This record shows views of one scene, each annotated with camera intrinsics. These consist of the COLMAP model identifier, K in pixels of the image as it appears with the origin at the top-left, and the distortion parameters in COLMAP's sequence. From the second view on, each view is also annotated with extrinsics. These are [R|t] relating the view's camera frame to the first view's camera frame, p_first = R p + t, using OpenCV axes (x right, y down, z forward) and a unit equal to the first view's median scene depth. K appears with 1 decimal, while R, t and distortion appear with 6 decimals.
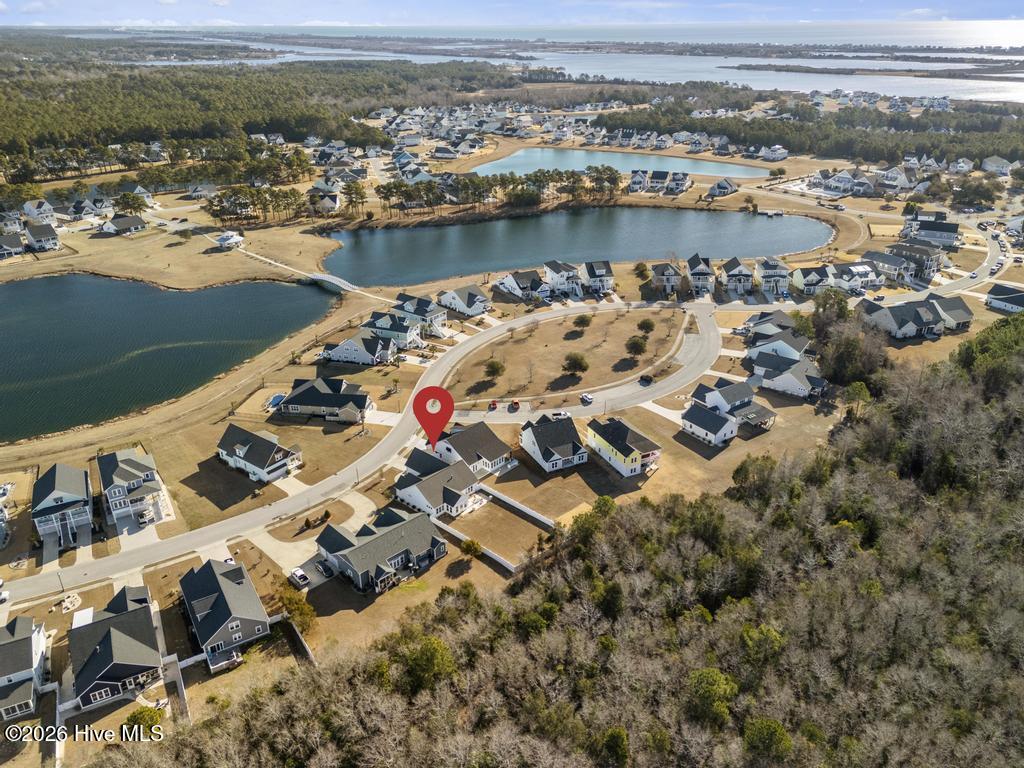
lens RADIAL K [[749.7, 0, 512.0], [0, 749.7, 384.0], [0, 0, 1]] dist [0.074857, -0.072188]
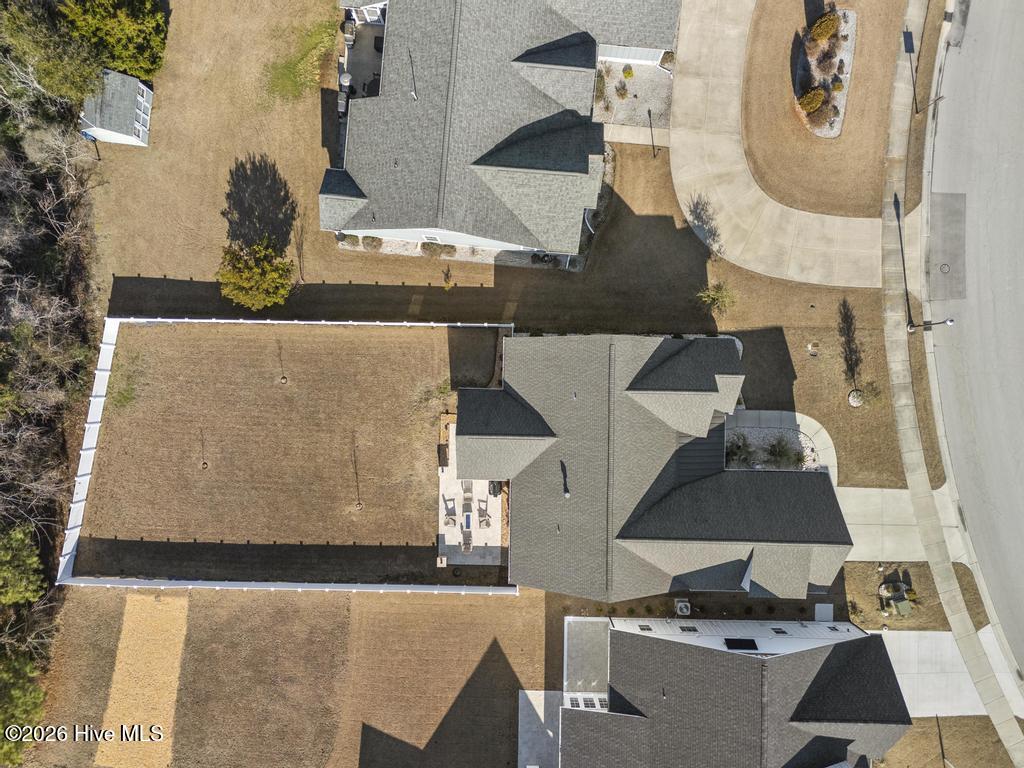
lens RADIAL K [[747.1, 0, 517.6], [0, 747.1, 386.3], [0, 0, 1]] dist [0.074835, -0.069305]
pose [[-0.755353, 0.655301, 0.004798, -0.036865], [-0.274111, -0.322596, 0.905977, -0.032344], [0.595236, 0.683017, 0.423299, 0.346846]]
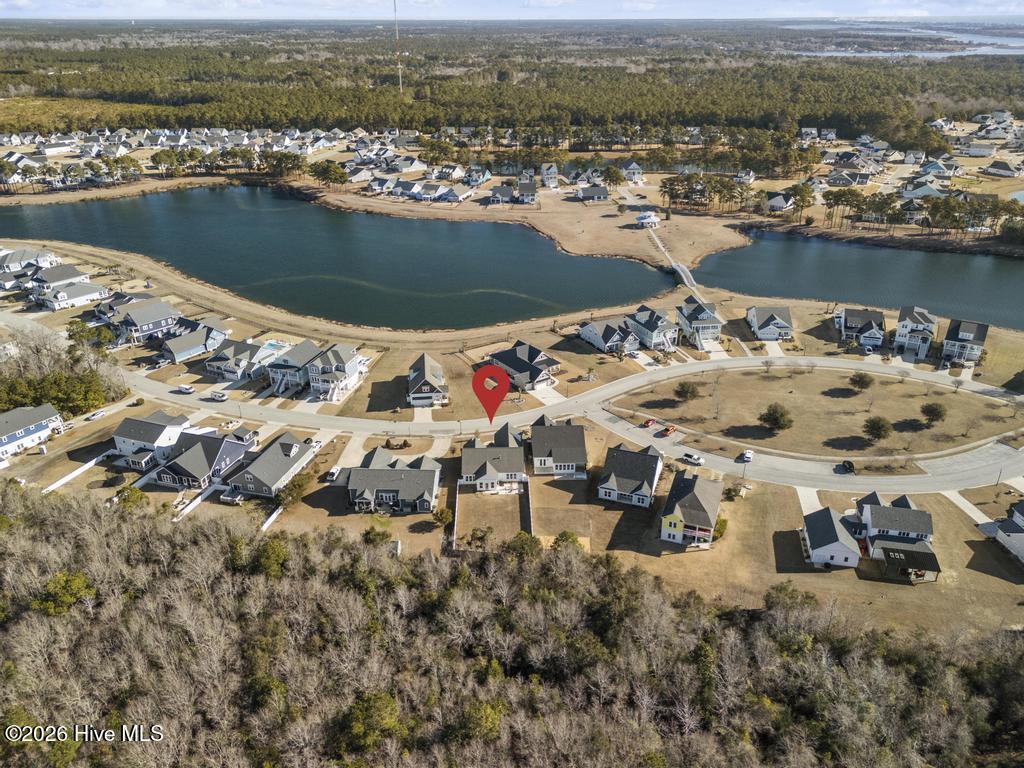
lens RADIAL K [[747.1, 0, 517.6], [0, 747.1, 386.3], [0, 0, 1]] dist [0.074835, -0.069305]
pose [[0.691405, 0.317477, -0.648974, 0.230141], [-0.308654, 0.941974, 0.131978, -0.044654], [0.653217, 0.109058, 0.749276, 0.094608]]
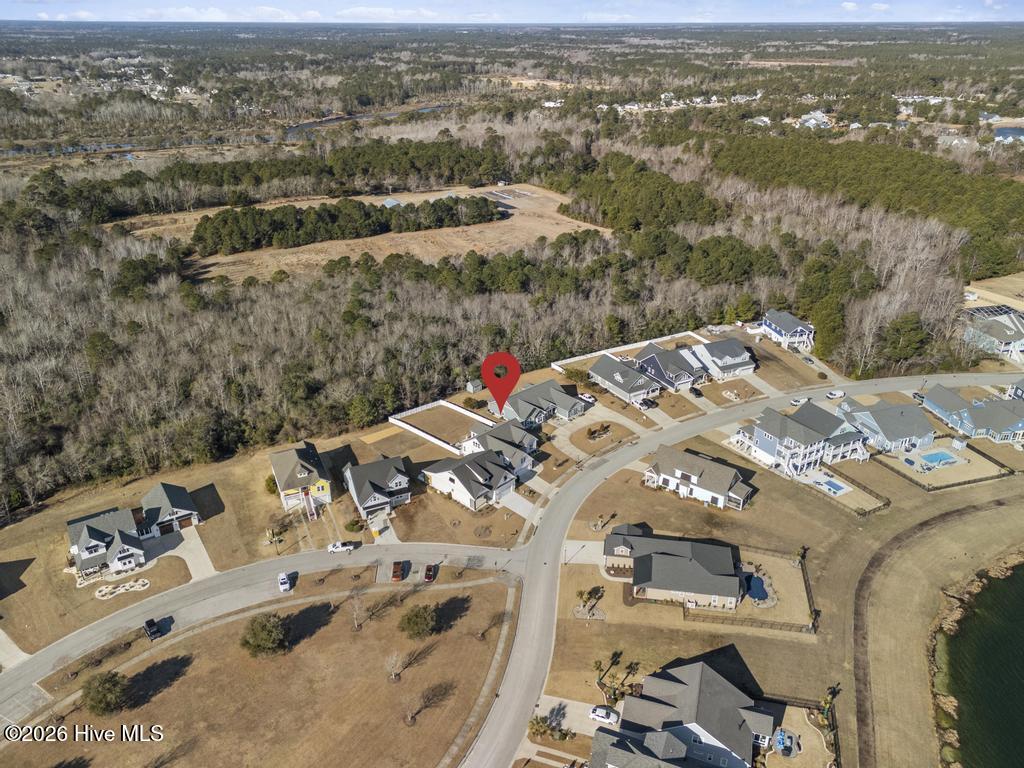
lens RADIAL K [[747.1, 0, 517.6], [0, 747.1, 386.3], [0, 0, 1]] dist [0.074835, -0.069305]
pose [[-0.999887, -0.007686, 0.012899, -0.056344], [0.005269, 0.624823, 0.780749, -0.308402], [-0.014060, 0.780729, -0.624712, 0.654667]]
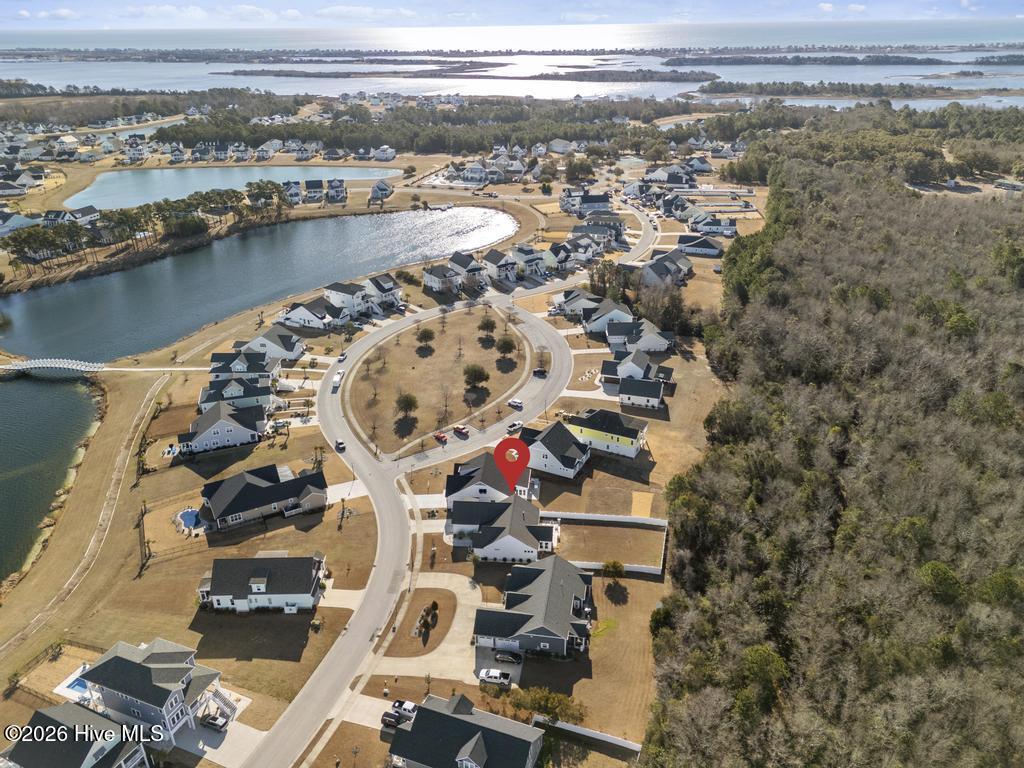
lens RADIAL K [[751.6, 0, 518.7], [0, 751.6, 387.0], [0, 0, 1]] dist [0.066028, -0.063506]
pose [[0.796722, -0.263156, 0.544044, -0.219439], [0.264962, 0.961187, 0.076908, -0.039585], [-0.543166, 0.082877, 0.835525, 0.087606]]
